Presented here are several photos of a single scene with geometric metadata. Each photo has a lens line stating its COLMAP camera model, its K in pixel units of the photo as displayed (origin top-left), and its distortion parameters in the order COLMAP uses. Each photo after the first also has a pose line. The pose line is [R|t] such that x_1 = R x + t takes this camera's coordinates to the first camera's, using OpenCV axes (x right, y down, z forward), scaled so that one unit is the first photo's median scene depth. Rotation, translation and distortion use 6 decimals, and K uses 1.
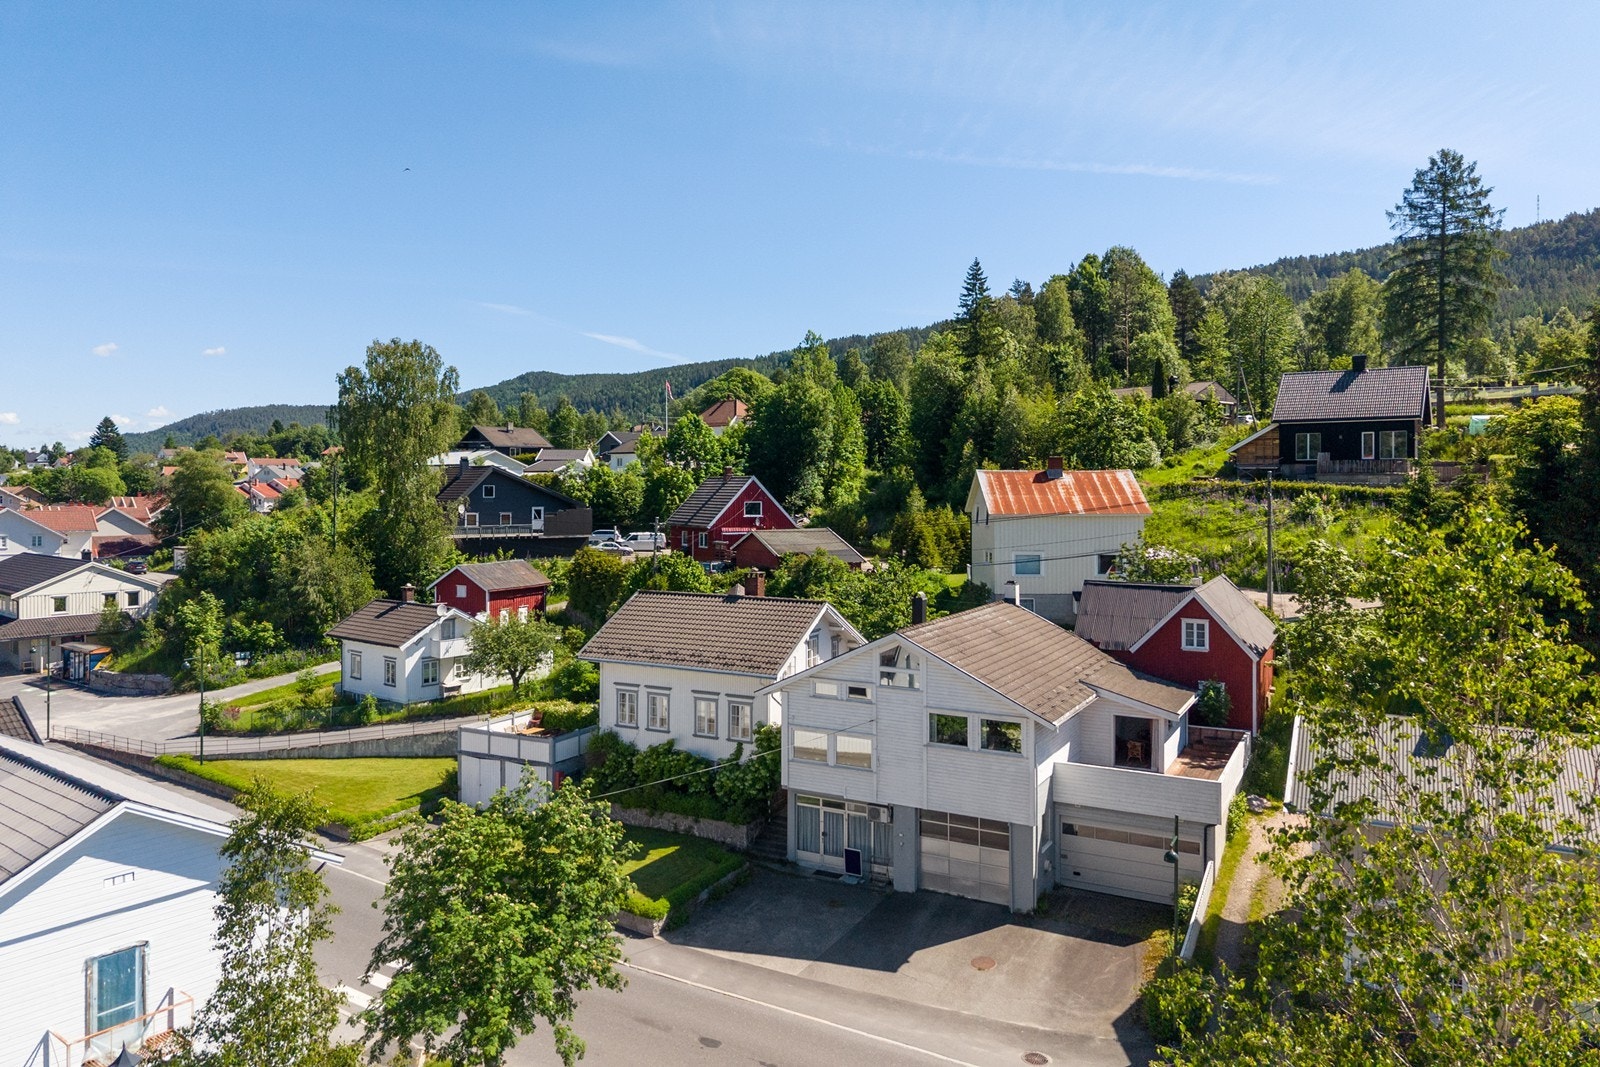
lens RADIAL K [[918.1, 0, 800.0], [0, 918.1, 533.5], [0, 0, 1]] dist [0.024524, -0.001266]
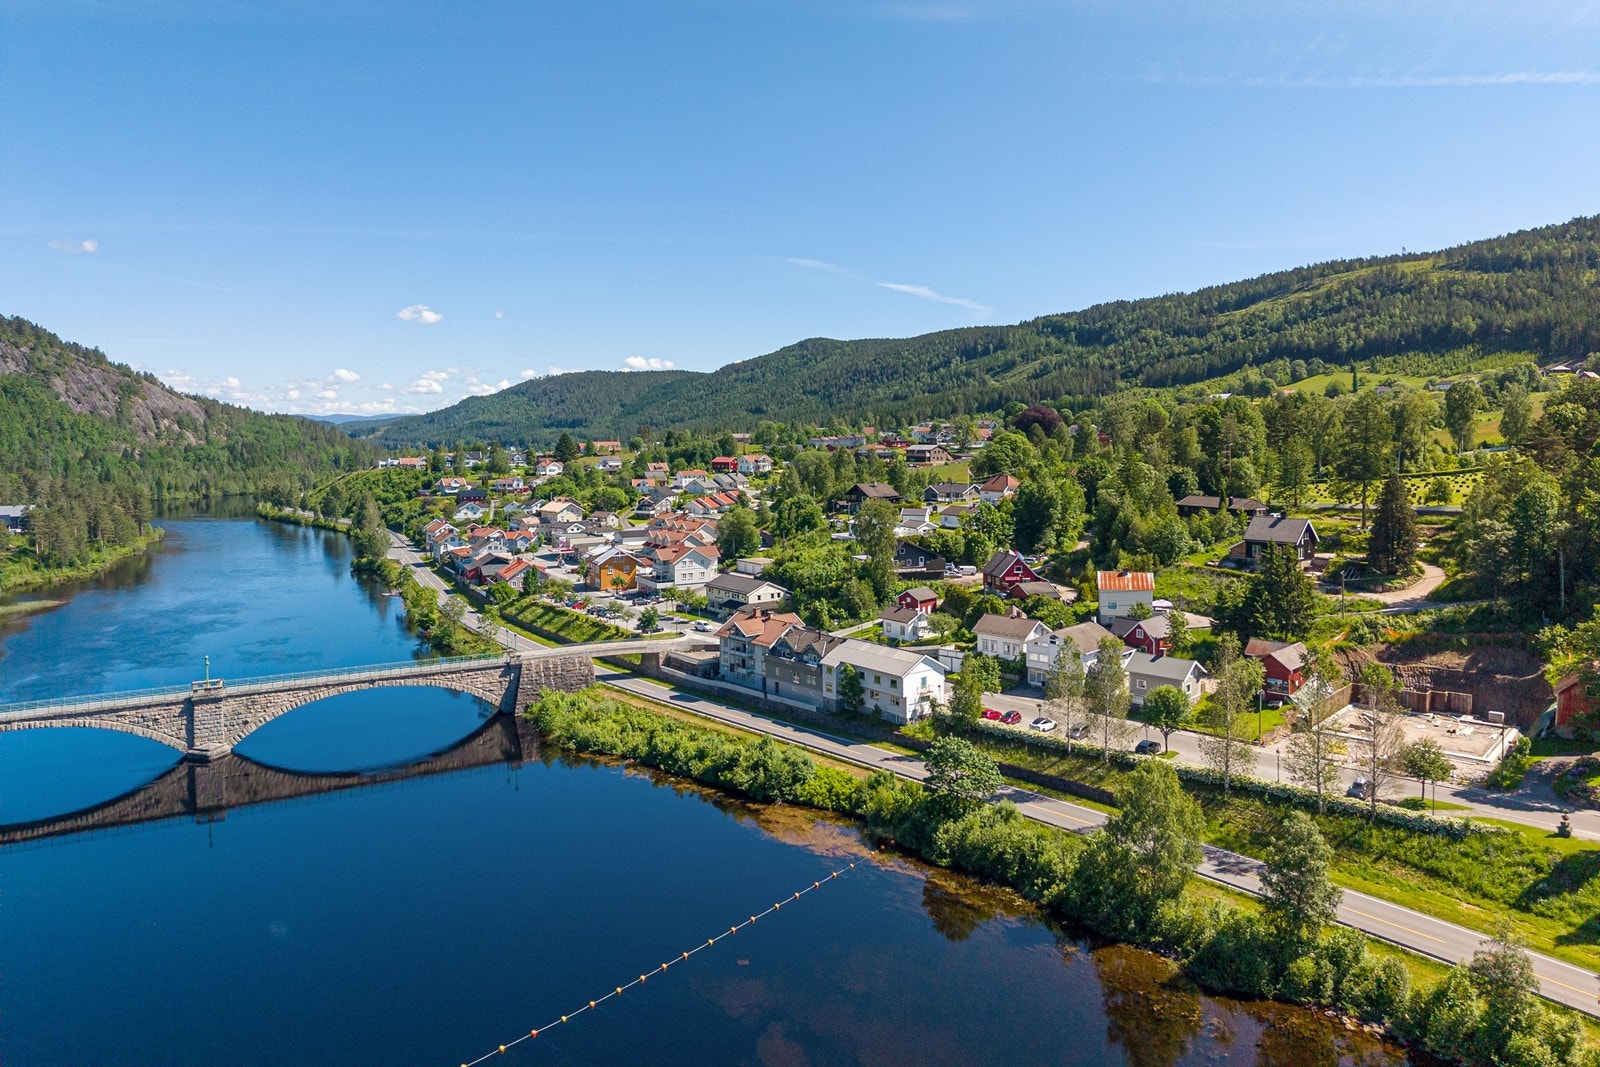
lens RADIAL K [[700.4, 0, 800.0], [0, 700.4, 533.5], [0, 0, 1]] dist [-0.000178, -0.023171]
pose [[0.938234, -0.005694, -0.345956, 0.055692], [0.015748, 0.999531, 0.026258, -0.197662], [0.345644, -0.030084, 0.937883, -1.075980]]
